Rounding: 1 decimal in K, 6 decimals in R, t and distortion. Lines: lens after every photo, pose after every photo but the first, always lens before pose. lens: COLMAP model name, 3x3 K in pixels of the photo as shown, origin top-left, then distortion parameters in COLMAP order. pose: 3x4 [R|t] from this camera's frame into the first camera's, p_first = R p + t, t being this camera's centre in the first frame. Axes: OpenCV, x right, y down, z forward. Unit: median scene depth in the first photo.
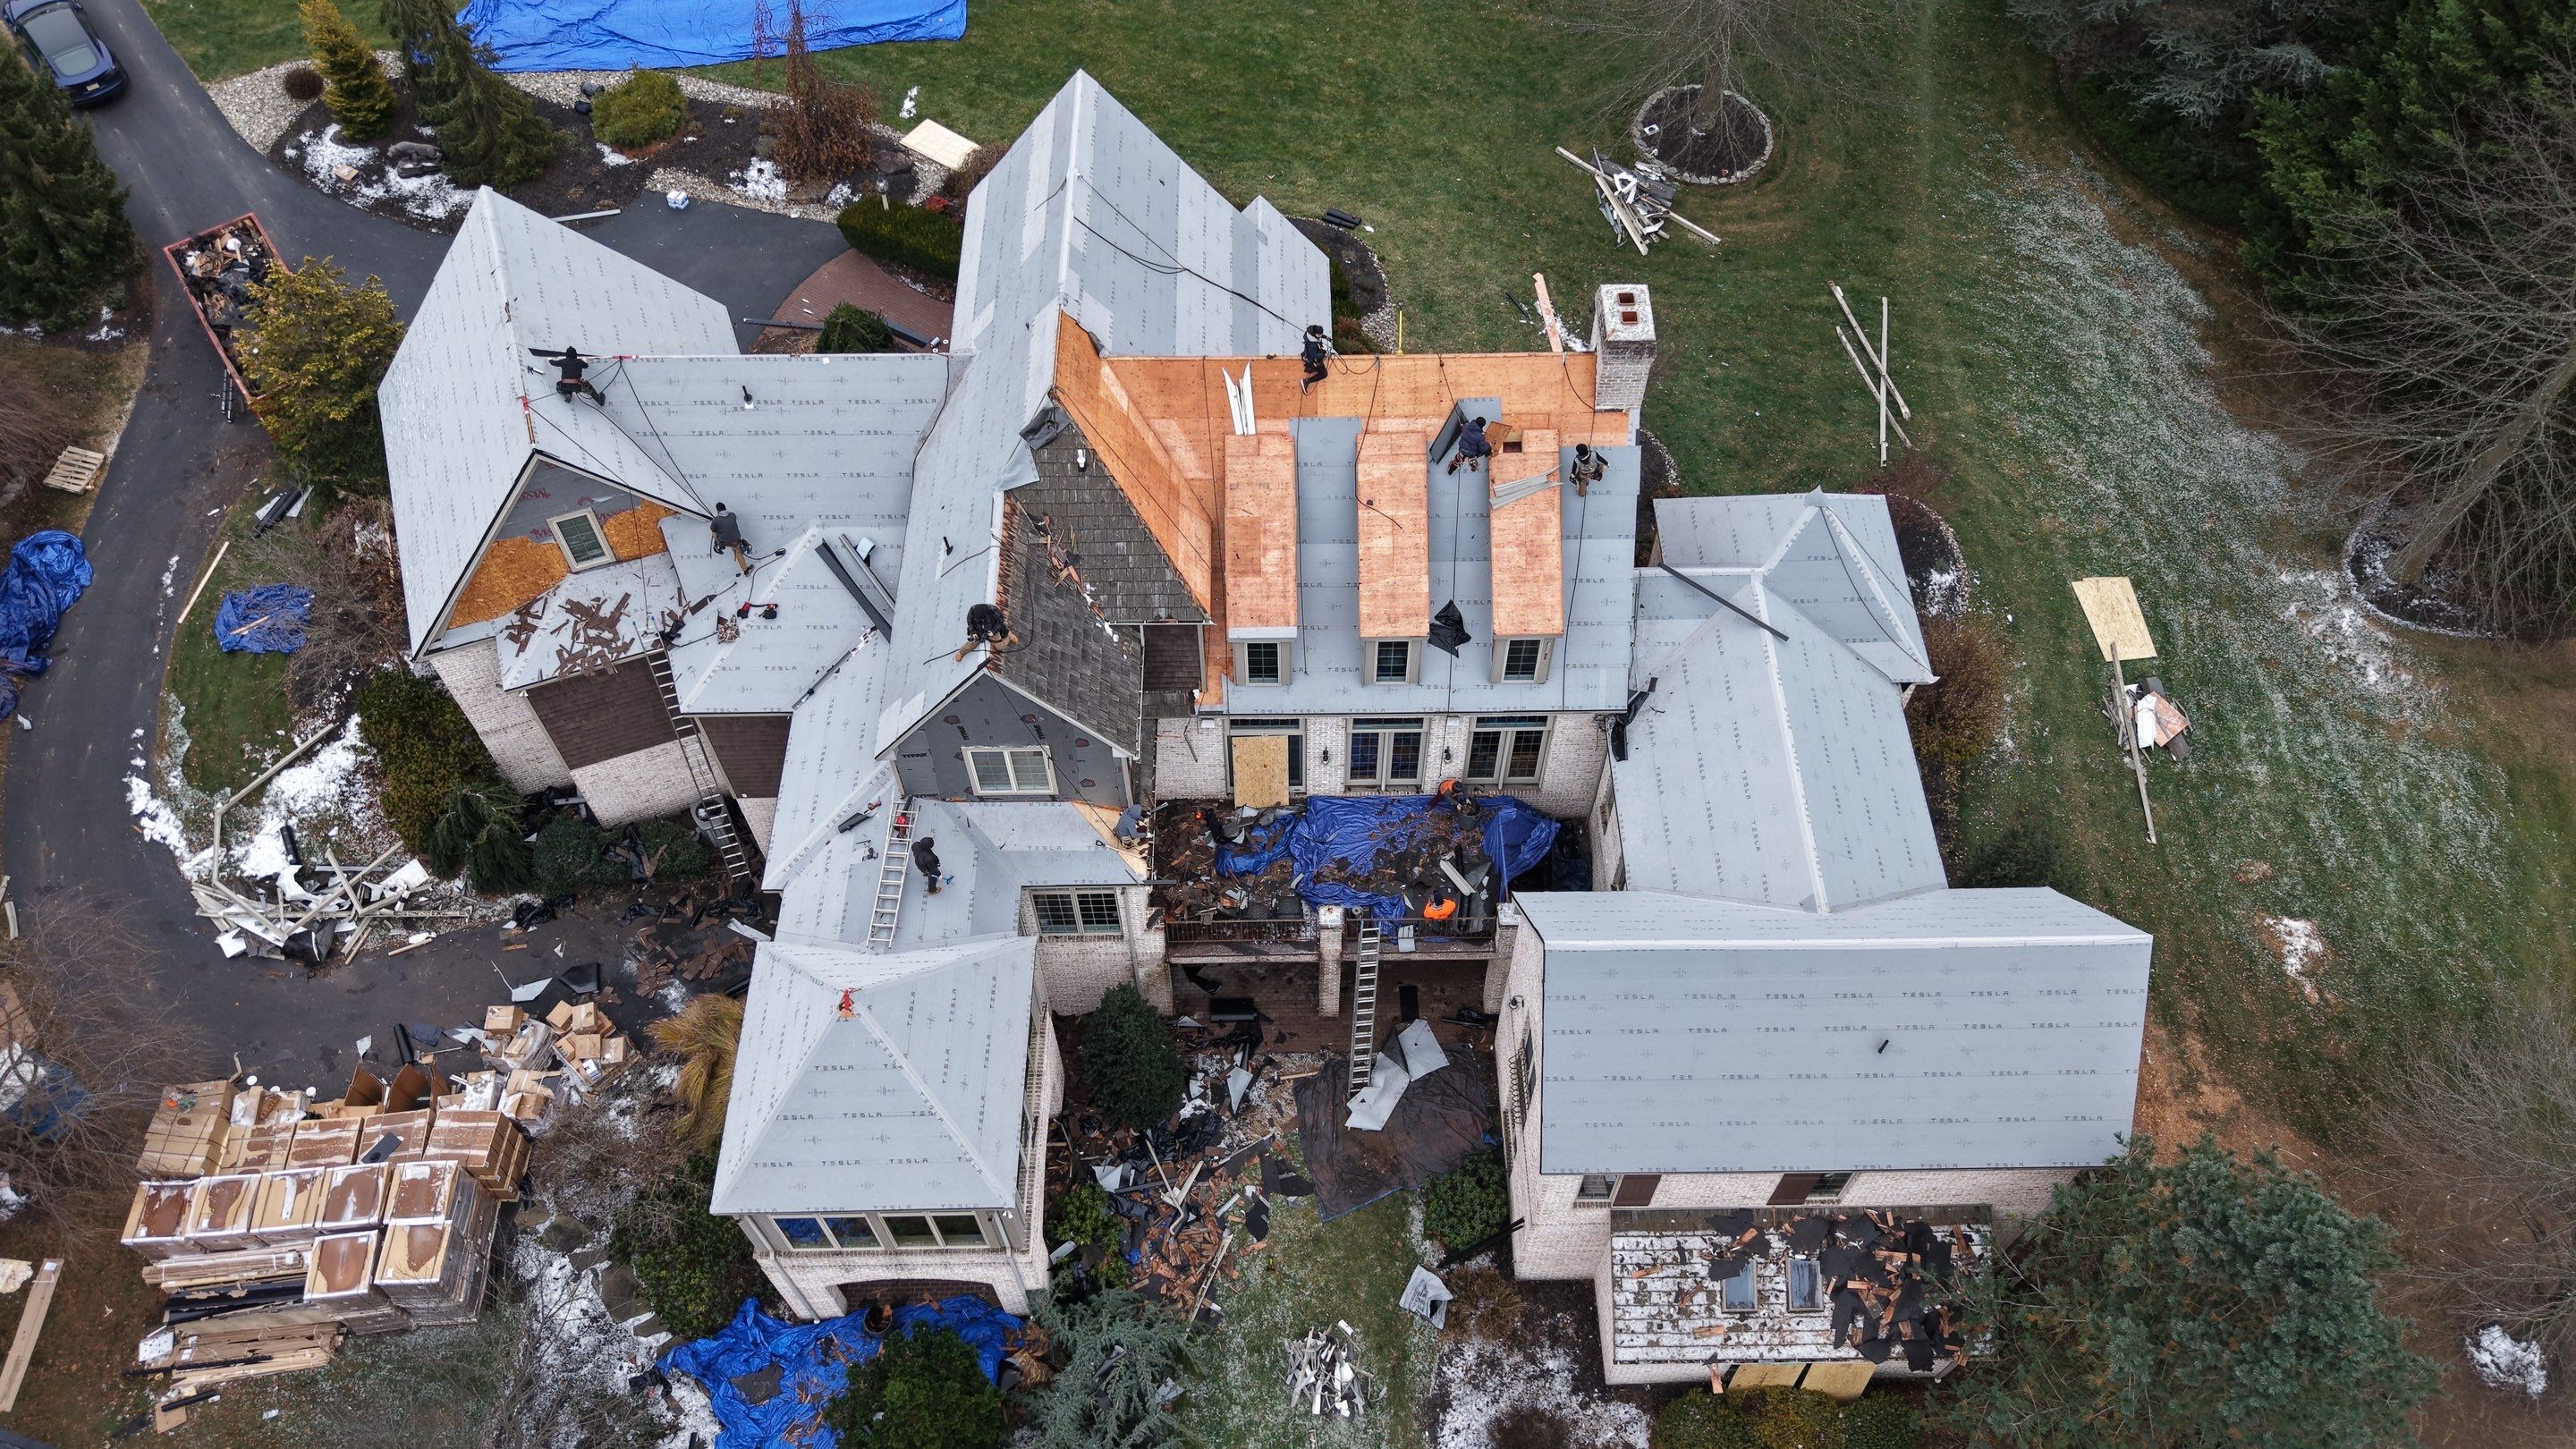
lens RADIAL K [[1810.7, 0, 1290.2], [0, 1810.7, 723.3], [0, 0, 1]] dist [0.021954, -0.017697]
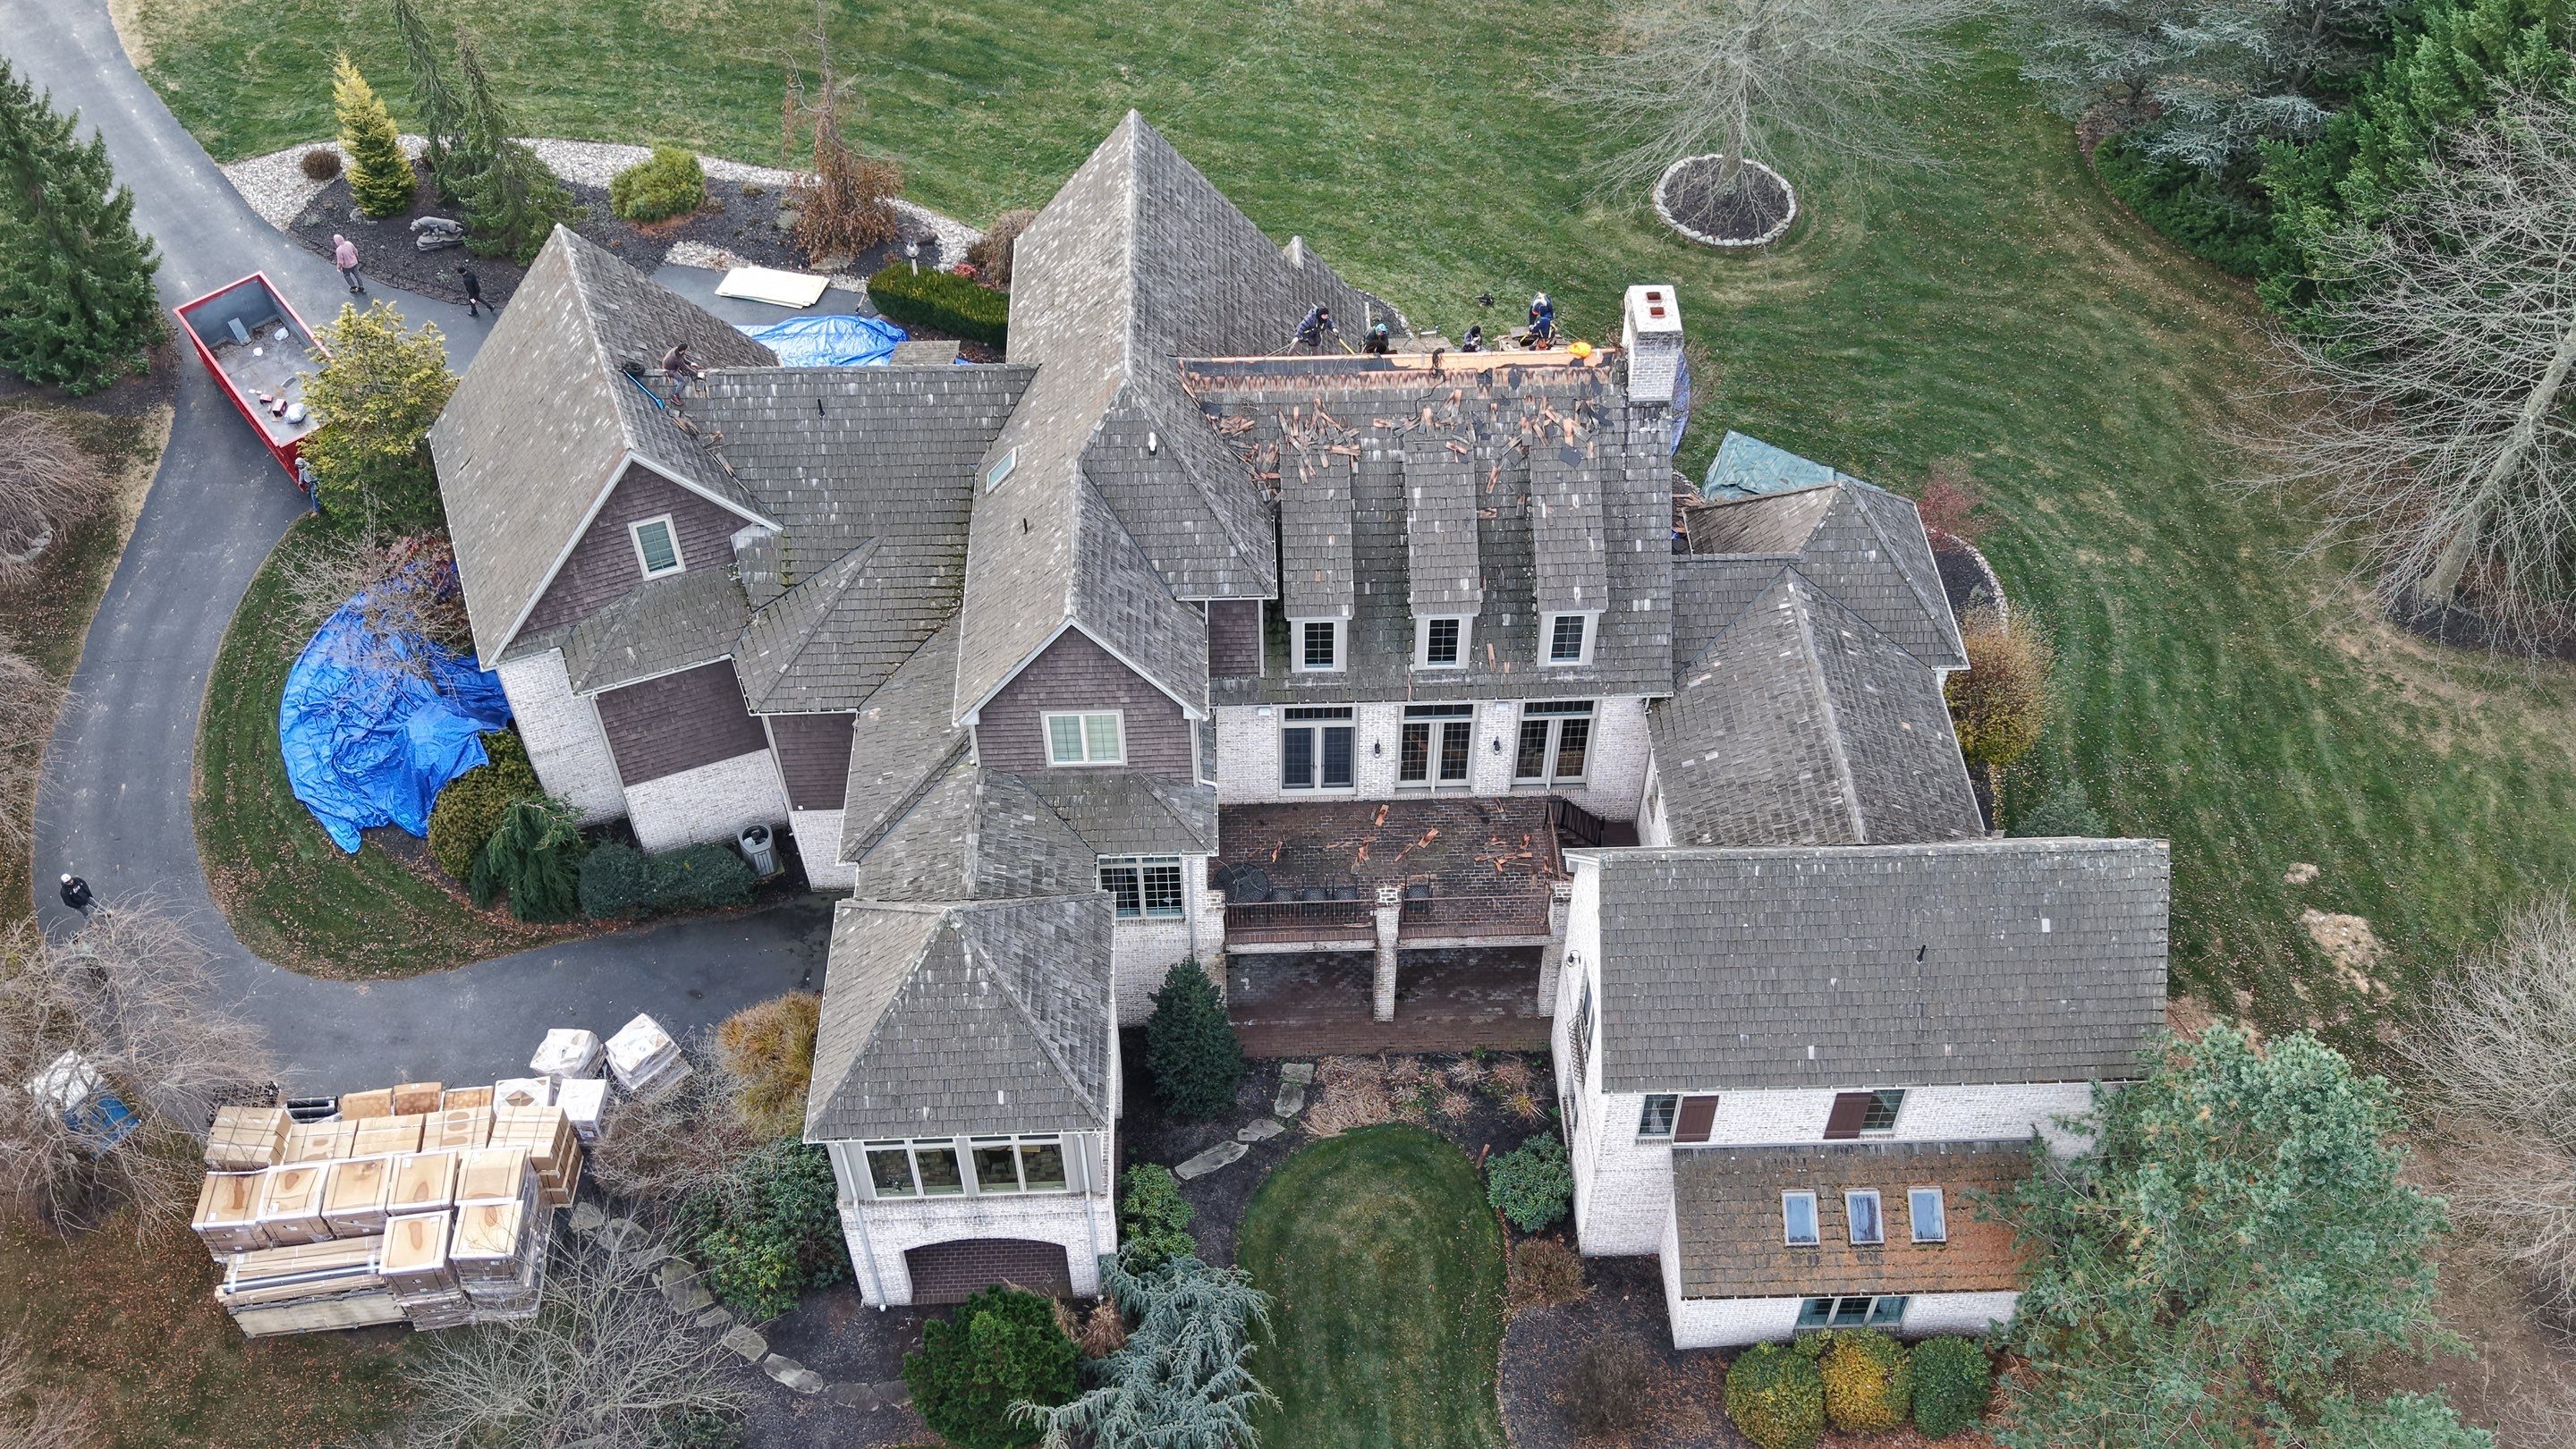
lens RADIAL K [[2231.3, 0, 1290.8], [0, 2231.3, 723.4], [0, 0, 1]] dist [0.042587, -0.044174]
pose [[0.999782, -0.014114, 0.015380, -0.048725], [0.016066, 0.990688, -0.135197, 0.173048], [-0.013329, 0.135414, 0.990699, -0.250182]]
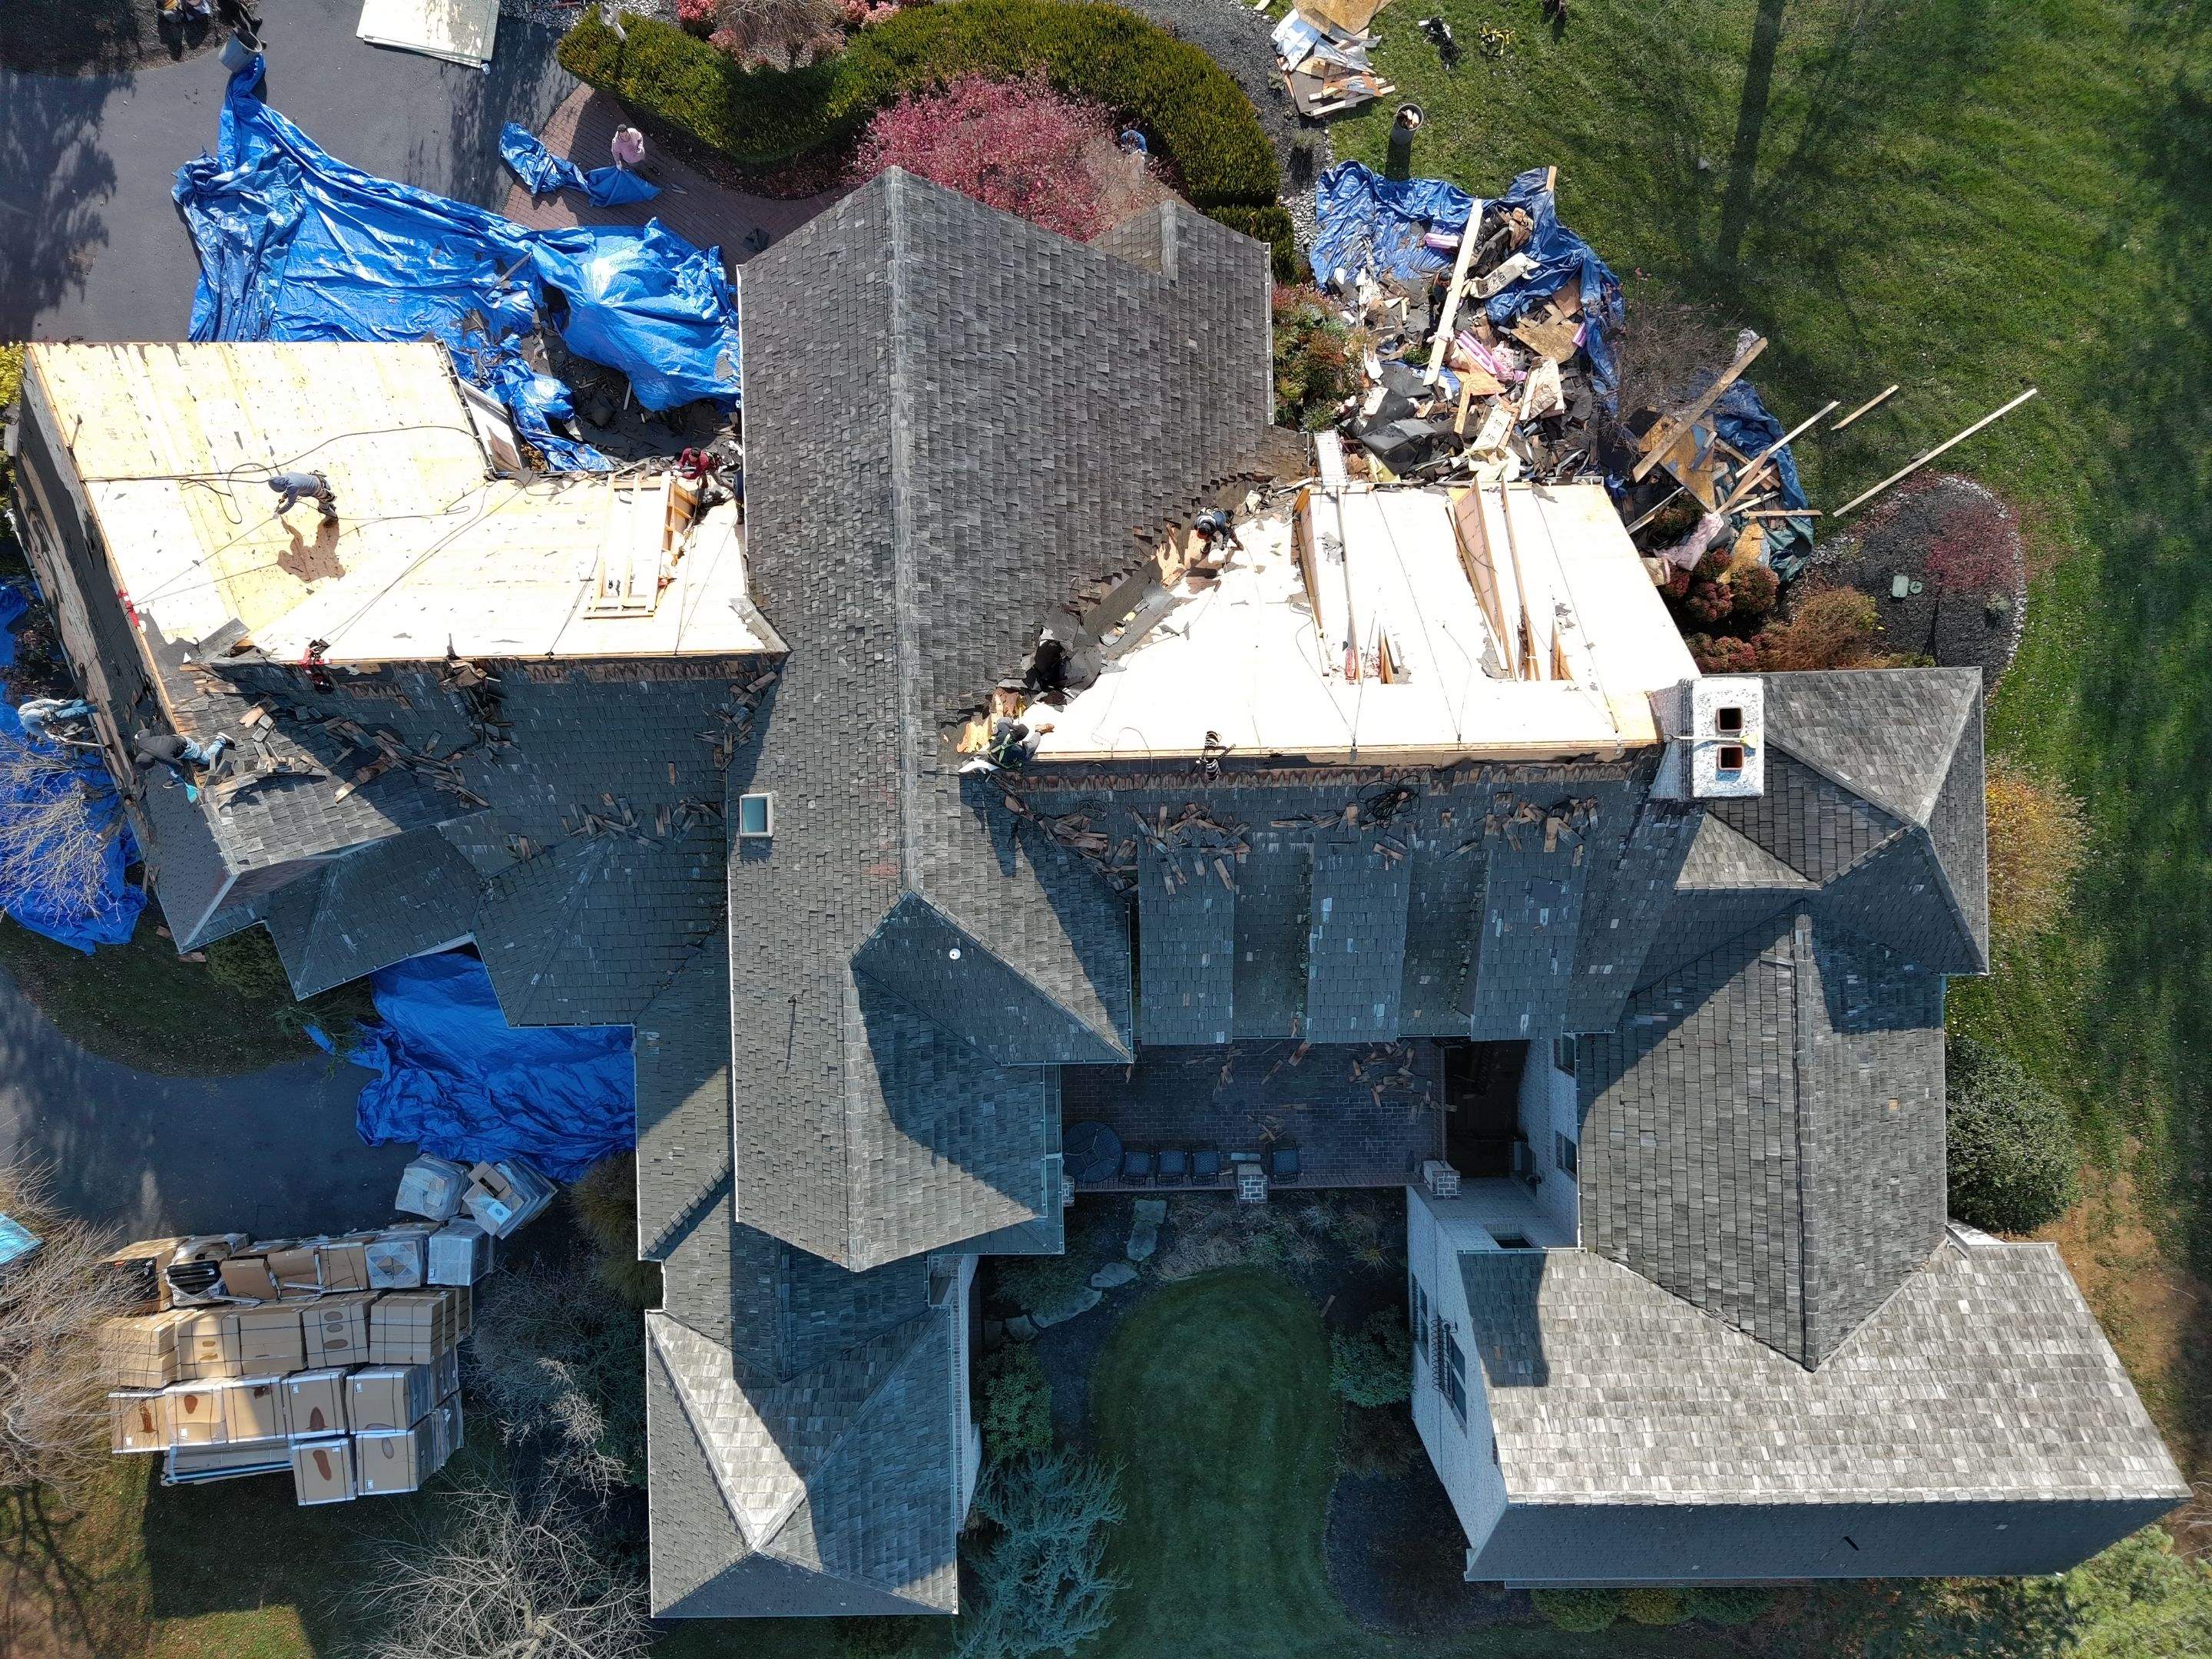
lens RADIAL K [[1487.8, 0, 1103.5], [0, 1487.8, 829.6], [0, 0, 1]] dist [0.033416, -0.028550]
pose [[0.999749, -0.009997, -0.020039, -0.035689], [0.019756, 0.815092, 0.578995, -0.472738], [0.010546, -0.579245, 0.815085, 0.458947]]
